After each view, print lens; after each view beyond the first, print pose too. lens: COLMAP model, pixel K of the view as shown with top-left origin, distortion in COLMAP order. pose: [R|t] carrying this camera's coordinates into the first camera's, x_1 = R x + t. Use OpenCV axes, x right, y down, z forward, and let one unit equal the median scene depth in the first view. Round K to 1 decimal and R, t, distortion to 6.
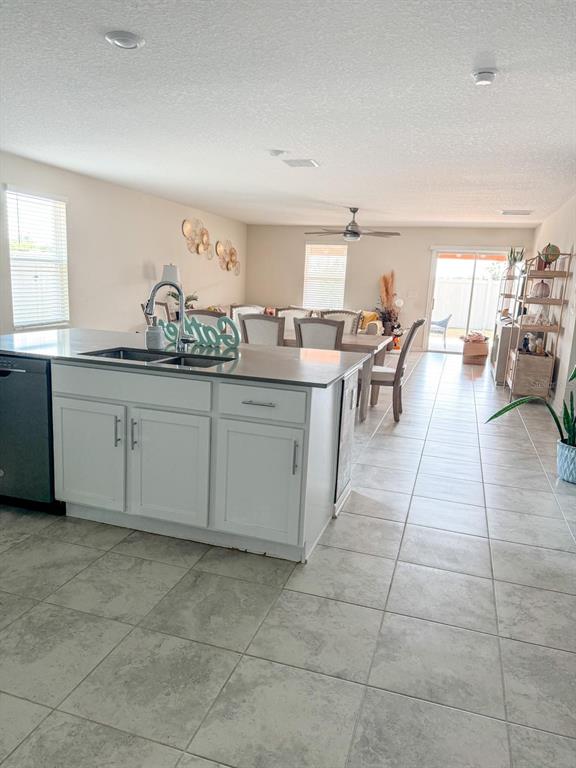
lens RADIAL K [[540.1, 0, 286.9], [0, 540.1, 389.3], [0, 0, 1]] dist [0.118343, -0.175543]
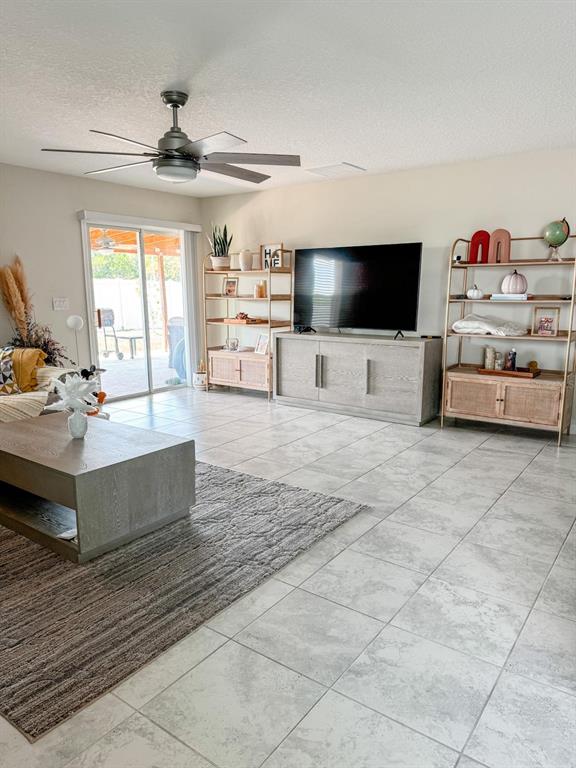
lens RADIAL K [[540.1, 0, 286.9], [0, 540.1, 389.3], [0, 0, 1]] dist [0.118343, -0.175543]
pose [[0.316650, -0.218980, 0.922920, -0.197919], [0.205021, 0.965788, 0.158810, -0.137419], [-0.926121, 0.138931, 0.350712, 0.641672]]
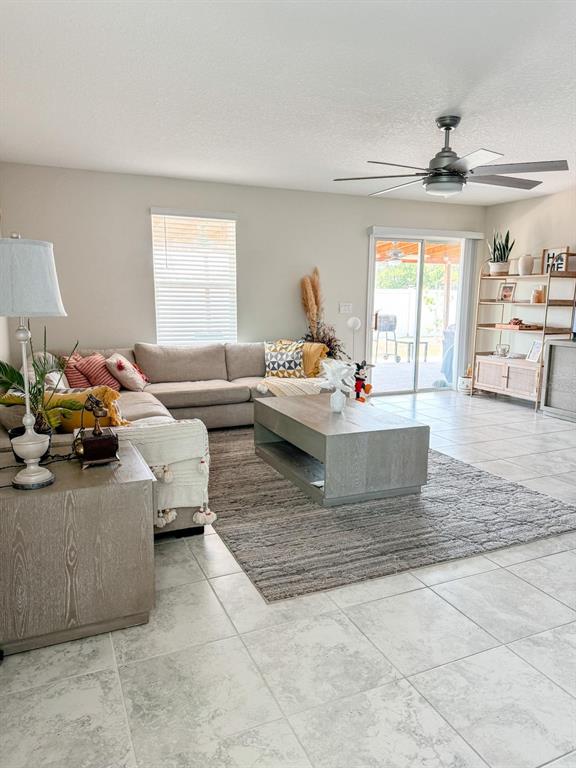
lens RADIAL K [[540.1, 0, 286.9], [0, 540.1, 389.3], [0, 0, 1]] dist [0.118343, -0.175543]
pose [[0.747180, -0.149630, 0.647559, -0.221531], [0.157463, 0.986441, 0.046247, -0.125508], [-0.645699, 0.067412, 0.760611, 0.600897]]
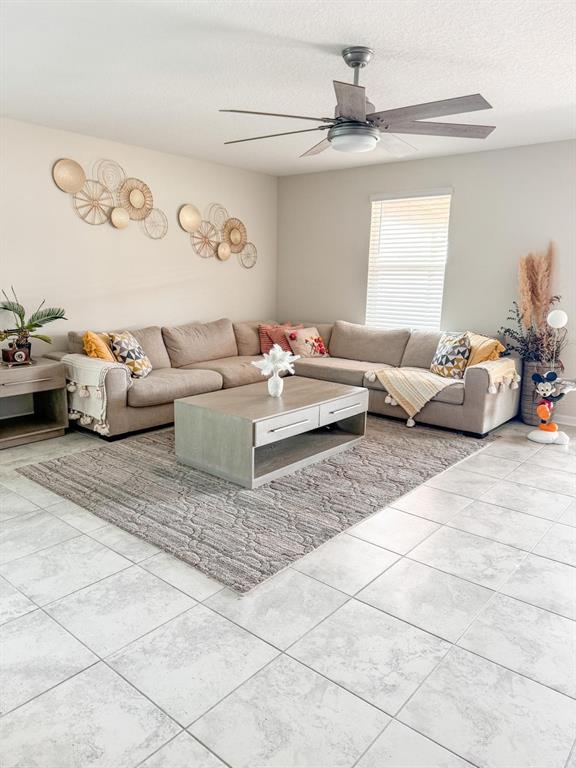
lens RADIAL K [[529.6, 0, 283.4], [0, 529.6, 398.3], [0, 0, 1]] dist [0.071783, -0.088044]
pose [[0.920702, 0.059980, -0.385630, 0.172118], [-0.051429, 0.998149, 0.032462, -0.099626], [0.386863, -0.010055, 0.922082, 0.531407]]
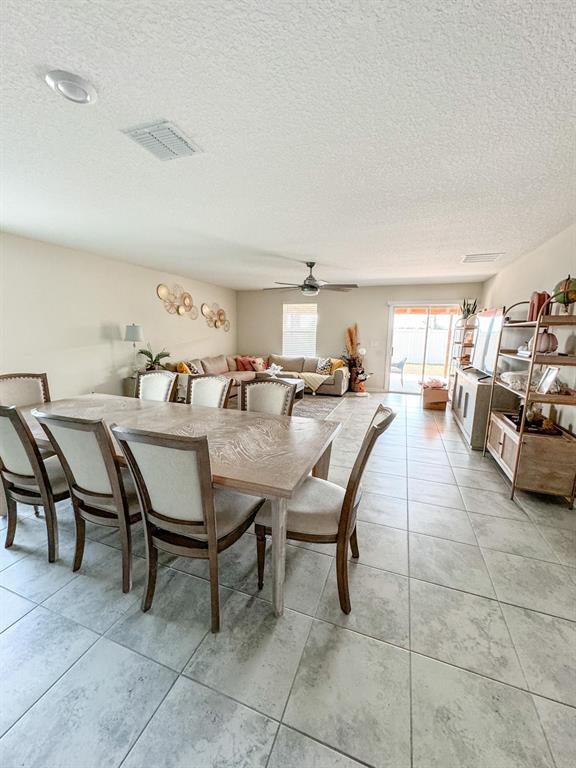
lens RADIAL K [[305.5, 0, 286.1], [0, 305.5, 385.6], [0, 0, 1]] dist [-0.004187, -0.000122]
pose [[0.997878, -0.021202, -0.061566, 0.083898], [0.019747, 0.999513, -0.024148, -0.074066], [0.062048, 0.022881, 0.997811, 0.348945]]
